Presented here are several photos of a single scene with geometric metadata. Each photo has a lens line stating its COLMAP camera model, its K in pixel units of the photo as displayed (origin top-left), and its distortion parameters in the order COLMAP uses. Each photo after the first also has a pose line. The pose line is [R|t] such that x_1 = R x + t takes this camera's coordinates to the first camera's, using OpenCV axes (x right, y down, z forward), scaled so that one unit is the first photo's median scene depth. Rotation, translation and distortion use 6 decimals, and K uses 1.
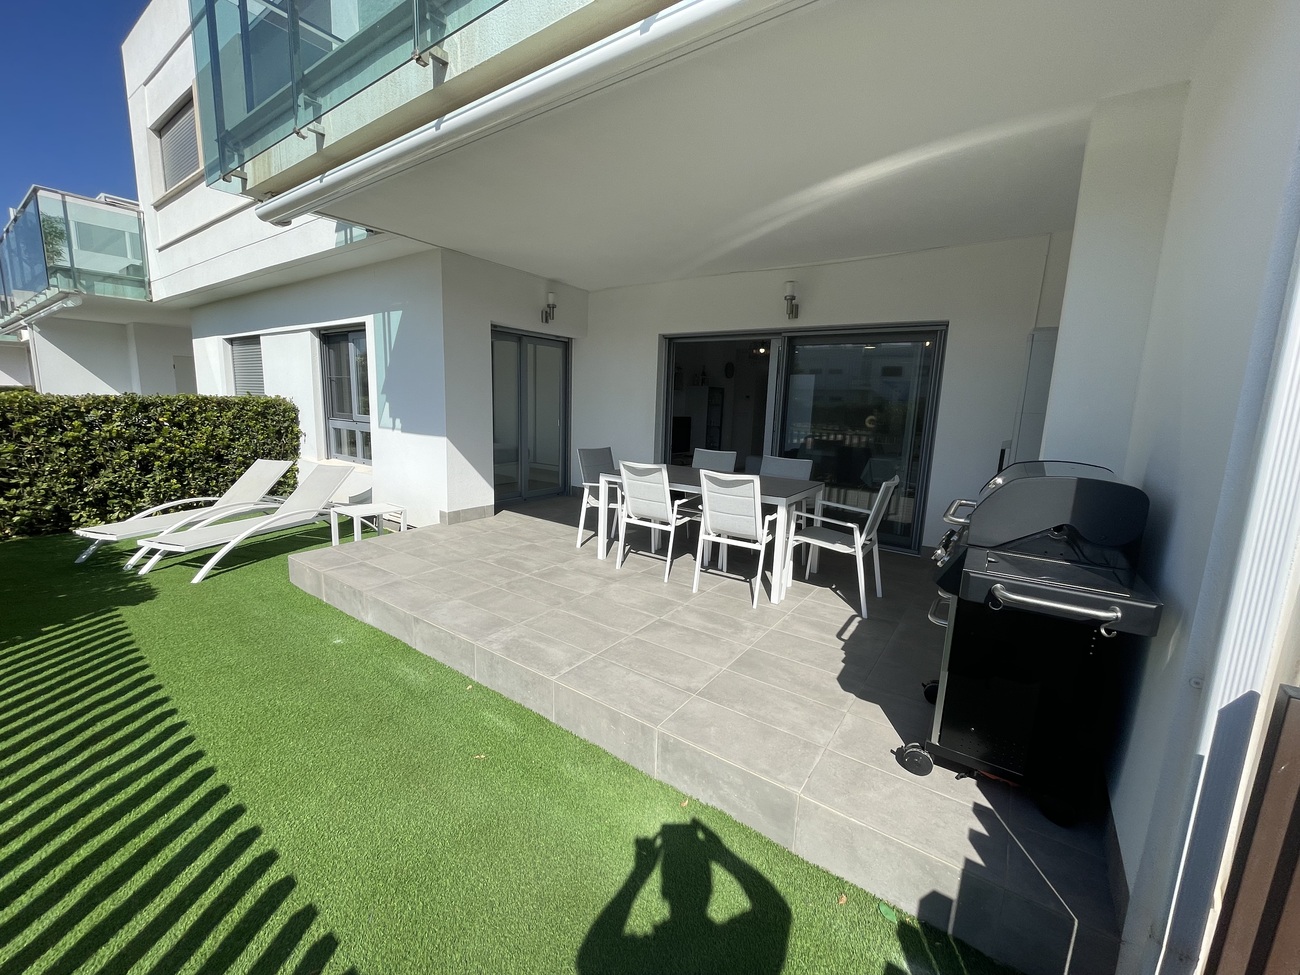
lens RADIAL K [[523.4, 0, 651.4], [0, 523.4, 486.2], [0, 0, 1]] dist [-0.001518, -0.000547]
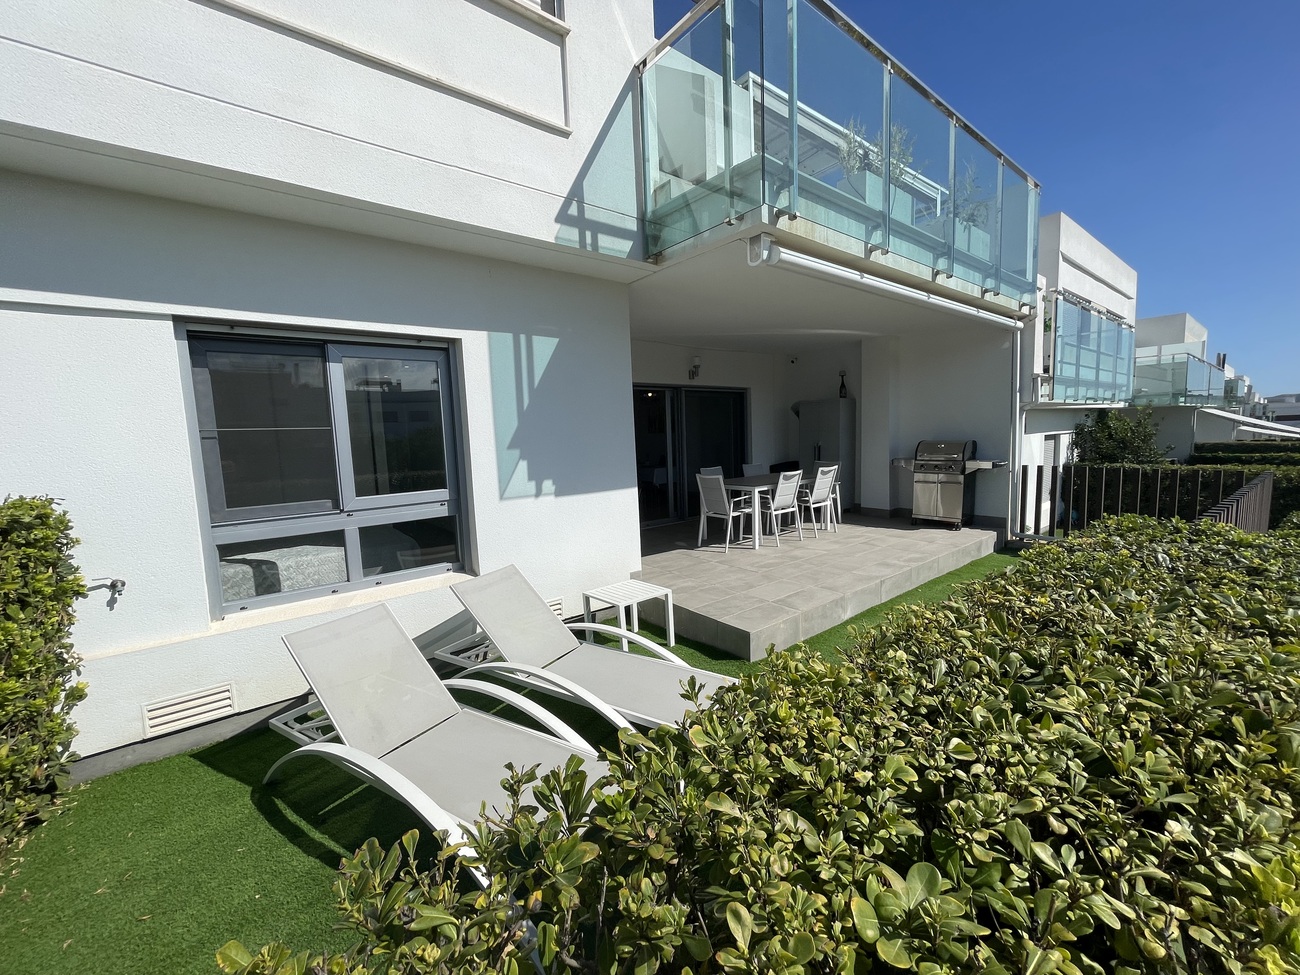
lens RADIAL K [[523.4, 0, 651.4], [0, 523.4, 486.2], [0, 0, 1]] dist [-0.001518, -0.000547]
pose [[0.266236, -0.142390, 0.953333, -1.184633], [0.197984, 0.976020, 0.090487, -0.163685], [-0.943356, 0.164654, 0.288042, 0.675818]]
